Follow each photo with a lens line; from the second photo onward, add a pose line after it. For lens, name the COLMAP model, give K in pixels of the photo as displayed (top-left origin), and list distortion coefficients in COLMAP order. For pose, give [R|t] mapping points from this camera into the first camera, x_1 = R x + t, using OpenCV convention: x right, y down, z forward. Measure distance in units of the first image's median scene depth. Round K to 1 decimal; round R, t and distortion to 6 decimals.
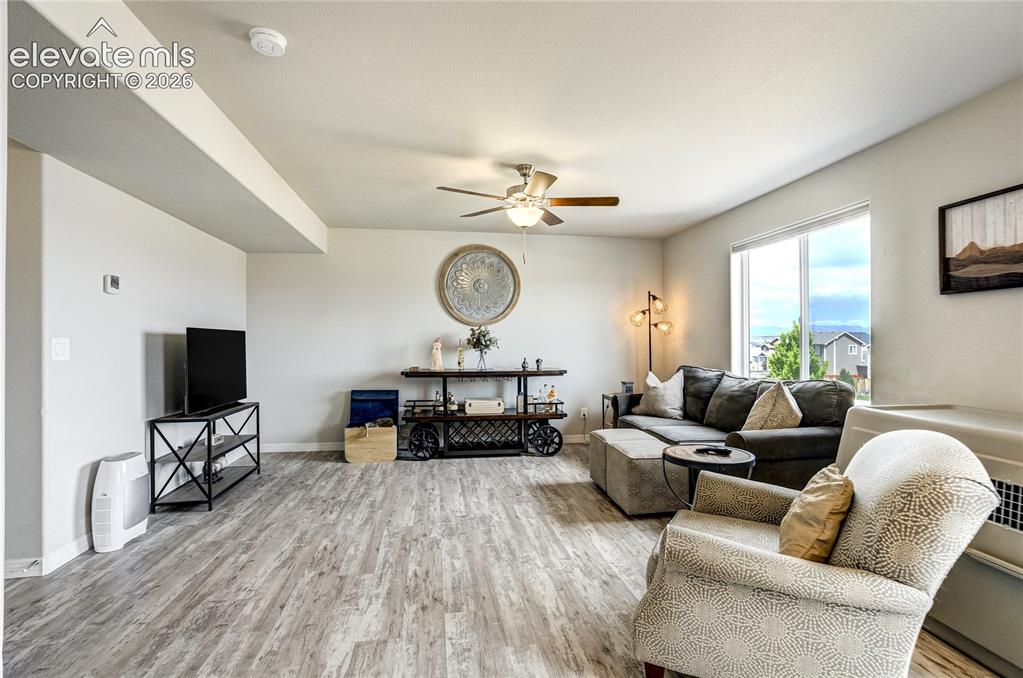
lens RADIAL K [[476.8, 0, 527.4], [0, 476.8, 333.2], [0, 0, 1]] dist [0.009332, 0.000978]
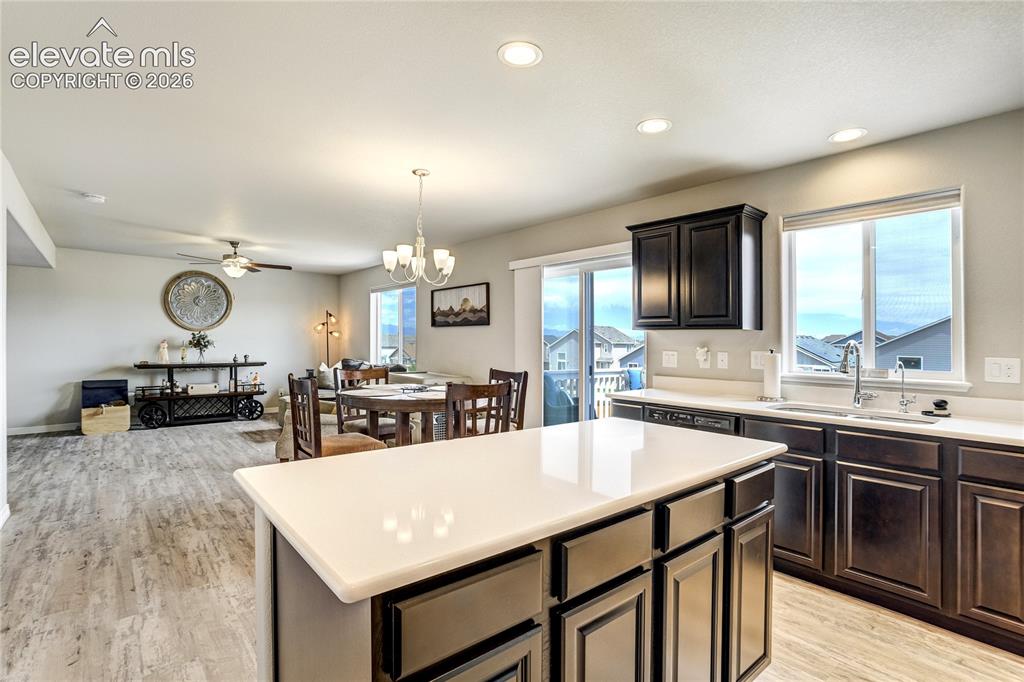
lens RADIAL K [[477.7, 0, 500.1], [0, 477.7, 349.1], [0, 0, 1]] dist [-0.056183, 0.018842]
pose [[0.876245, 0.003733, 0.481852, 0.016603], [-0.022222, 0.999219, 0.032669, -0.044737], [-0.481354, -0.039334, 0.875643, -0.992339]]
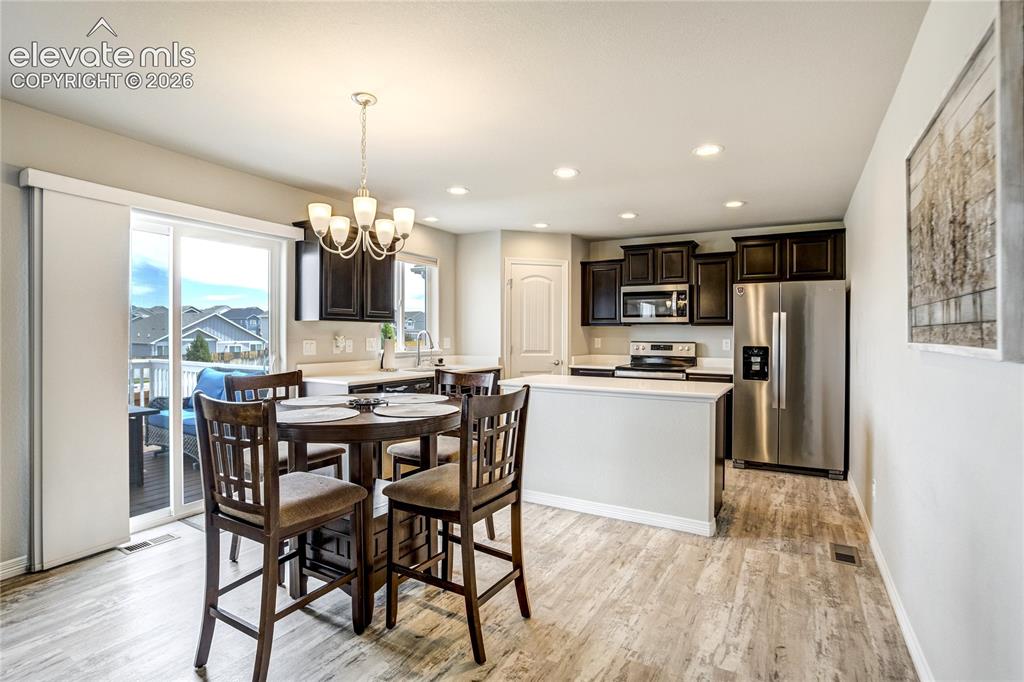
lens RADIAL K [[503.1, 0, 526.7], [0, 503.1, 344.5], [0, 0, 1]] dist [0.052104, -0.037206]
pose [[-0.764815, -0.020288, 0.643930, -0.325509], [-0.020399, 0.999765, 0.007272, -0.021289], [-0.643927, -0.007574, -0.765050, 0.404845]]
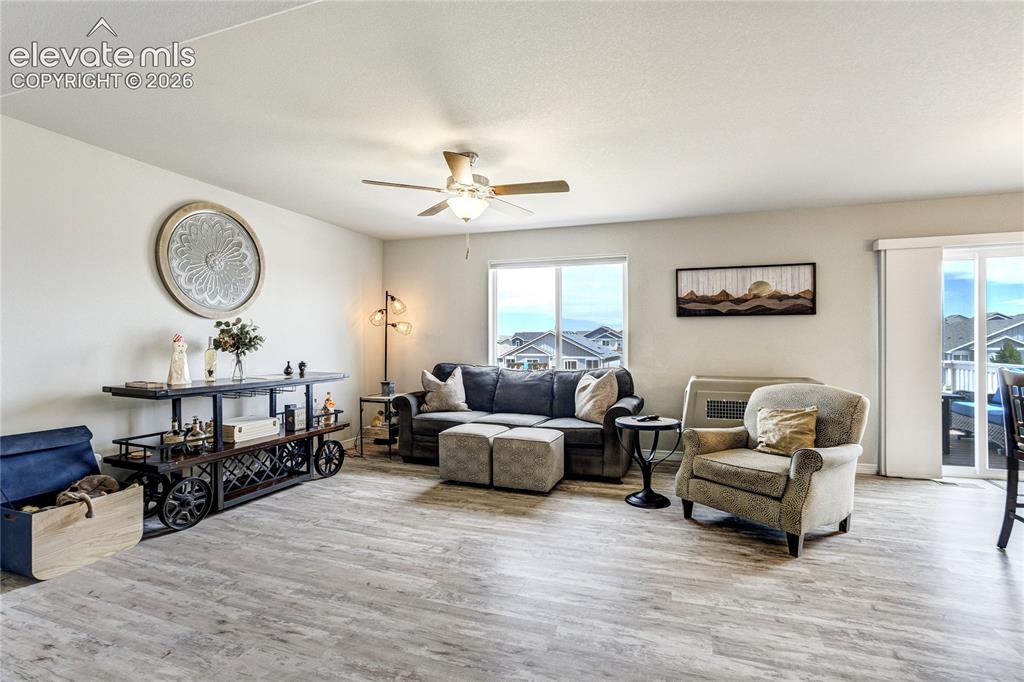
lens RADIAL K [[462.8, 0, 493.3], [0, 462.8, 348.2], [0, 0, 1]] dist [-0.013230, -0.000089]
pose [[0.518683, -0.003834, 0.854958, -0.819773], [-0.020143, 0.999658, 0.016703, 0.019760], [-0.854729, -0.025885, 0.518428, 0.552547]]
